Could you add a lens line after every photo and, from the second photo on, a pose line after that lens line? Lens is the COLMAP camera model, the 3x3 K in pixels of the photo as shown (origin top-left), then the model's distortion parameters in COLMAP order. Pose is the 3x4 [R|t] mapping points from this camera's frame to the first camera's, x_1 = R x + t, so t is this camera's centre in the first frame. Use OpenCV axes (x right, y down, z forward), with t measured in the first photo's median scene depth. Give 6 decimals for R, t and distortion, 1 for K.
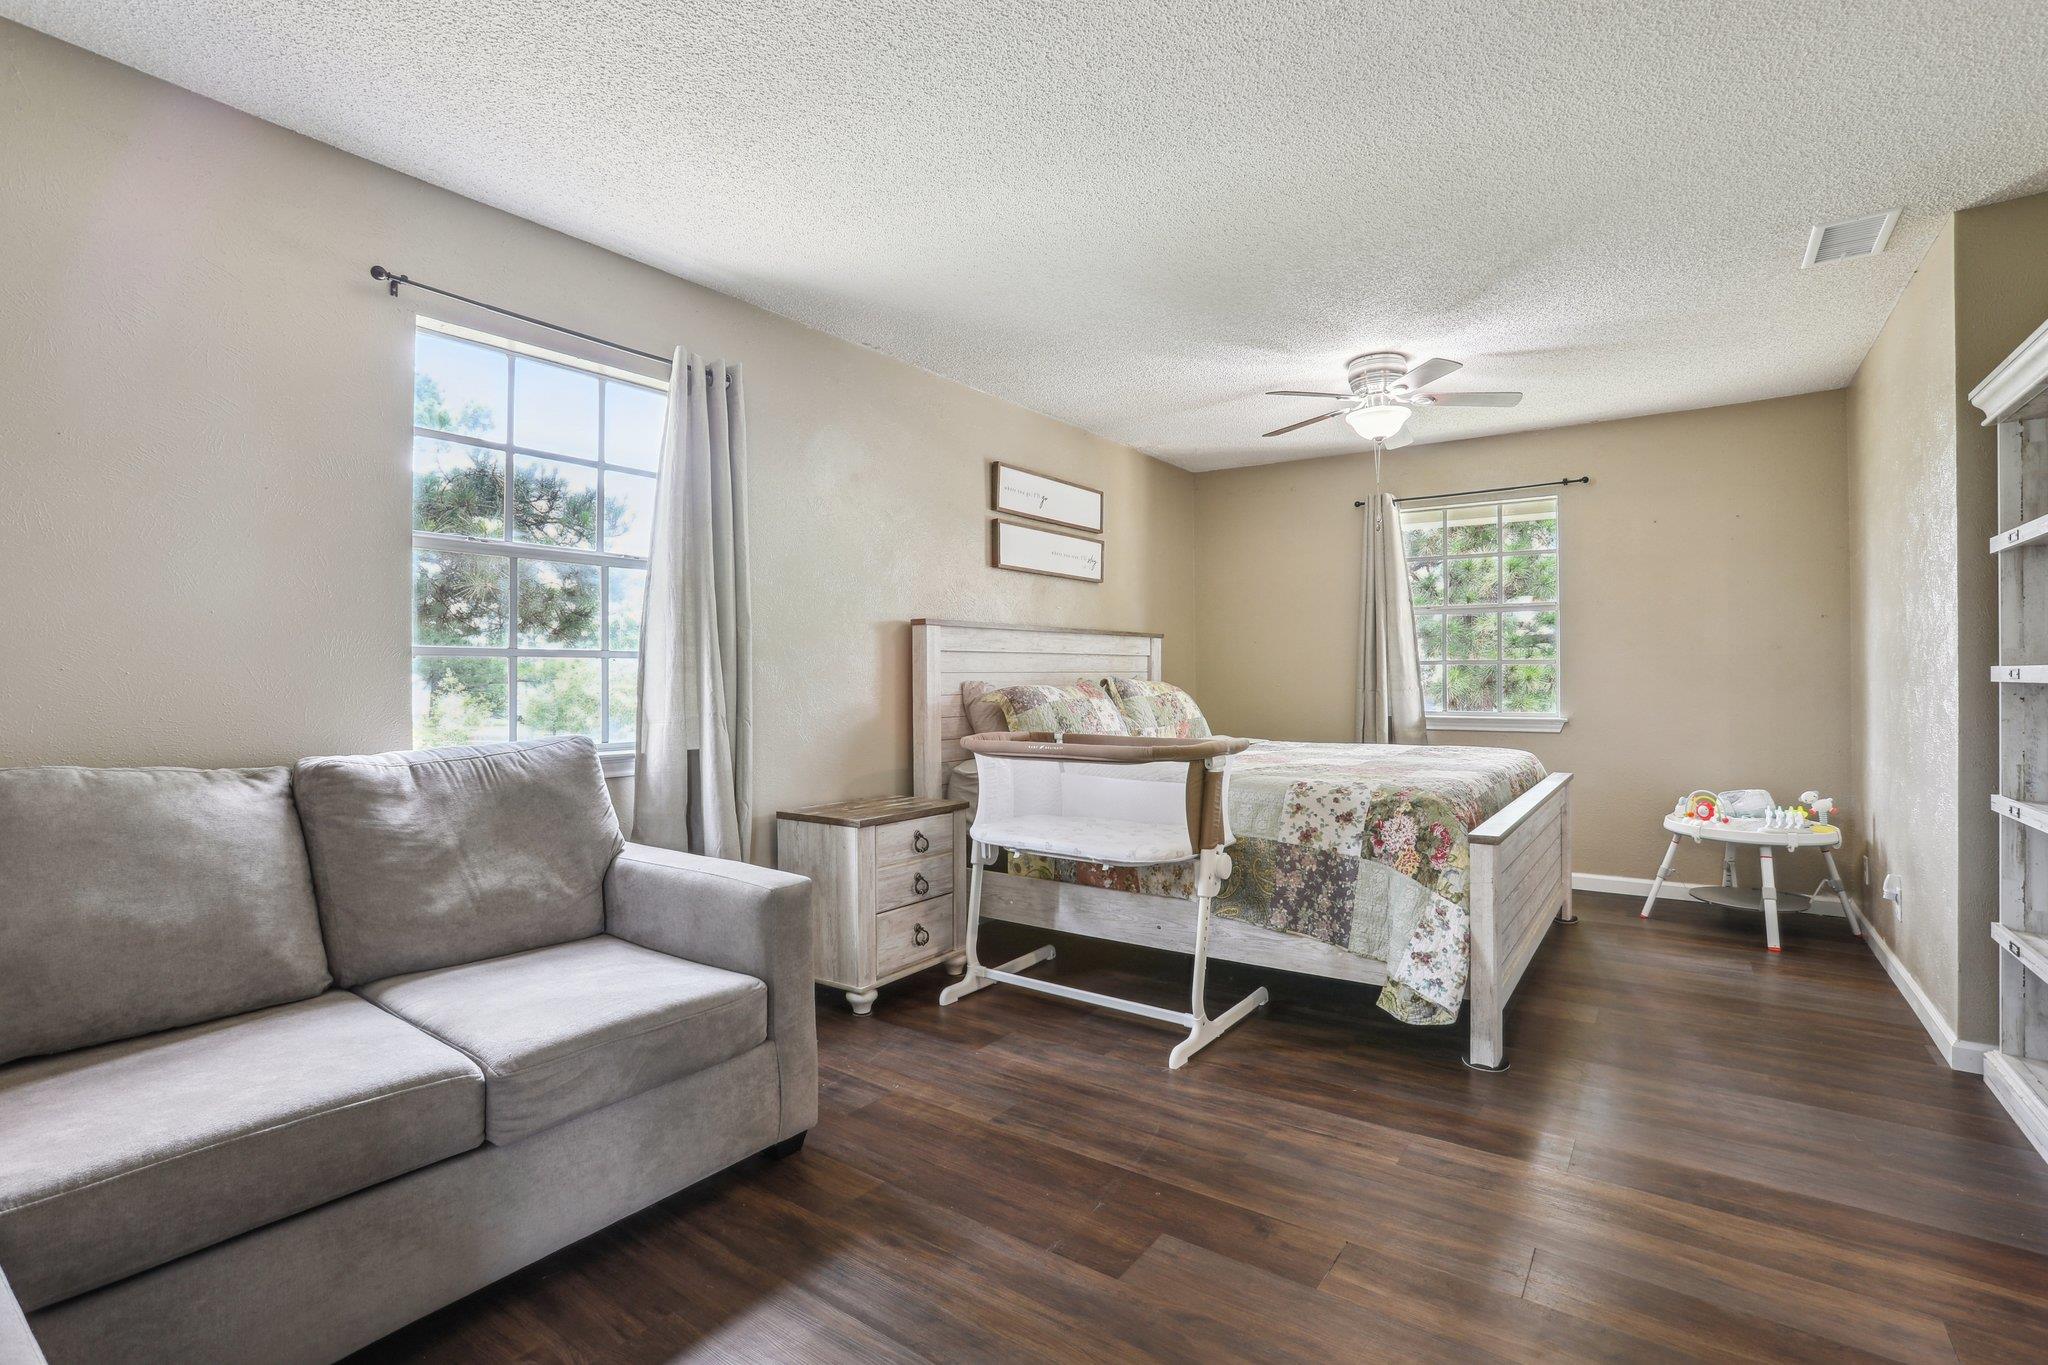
lens RADIAL K [[949.3, 0, 1024.0], [0, 949.3, 682.5], [0, 0, 1]] dist [-0.063625, 0.030753]
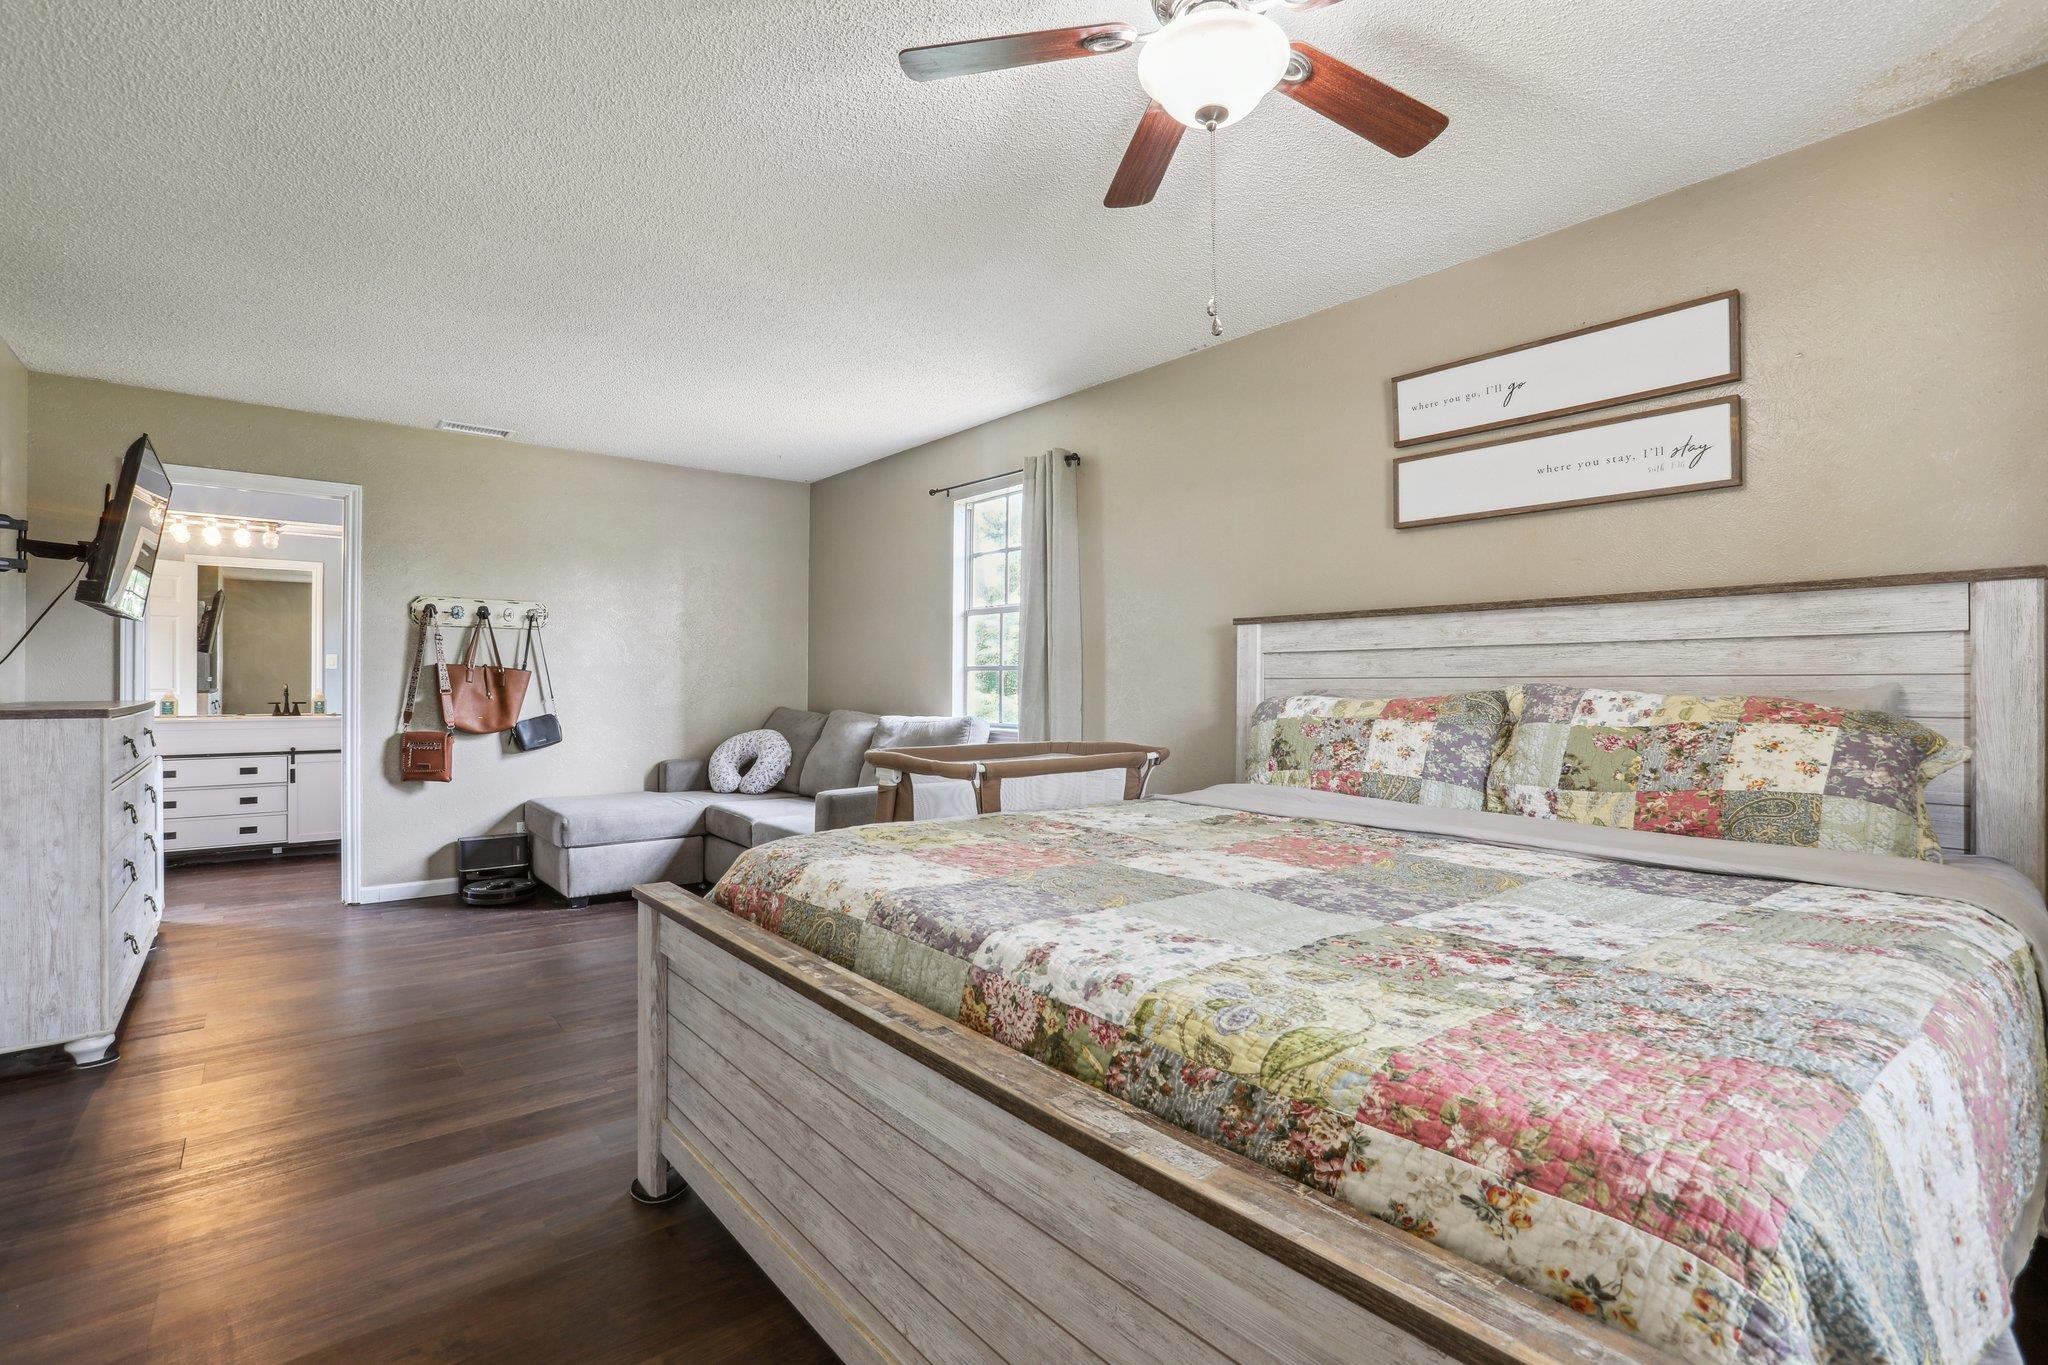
lens RADIAL K [[949.3, 0, 1024.0], [0, 949.3, 682.5], [0, 0, 1]] dist [-0.063625, 0.030753]
pose [[-0.256635, 0.010452, -0.966452, 0.665903], [-0.007341, 0.999892, 0.012763, -0.013852], [0.966481, 0.010370, -0.256530, 0.851939]]
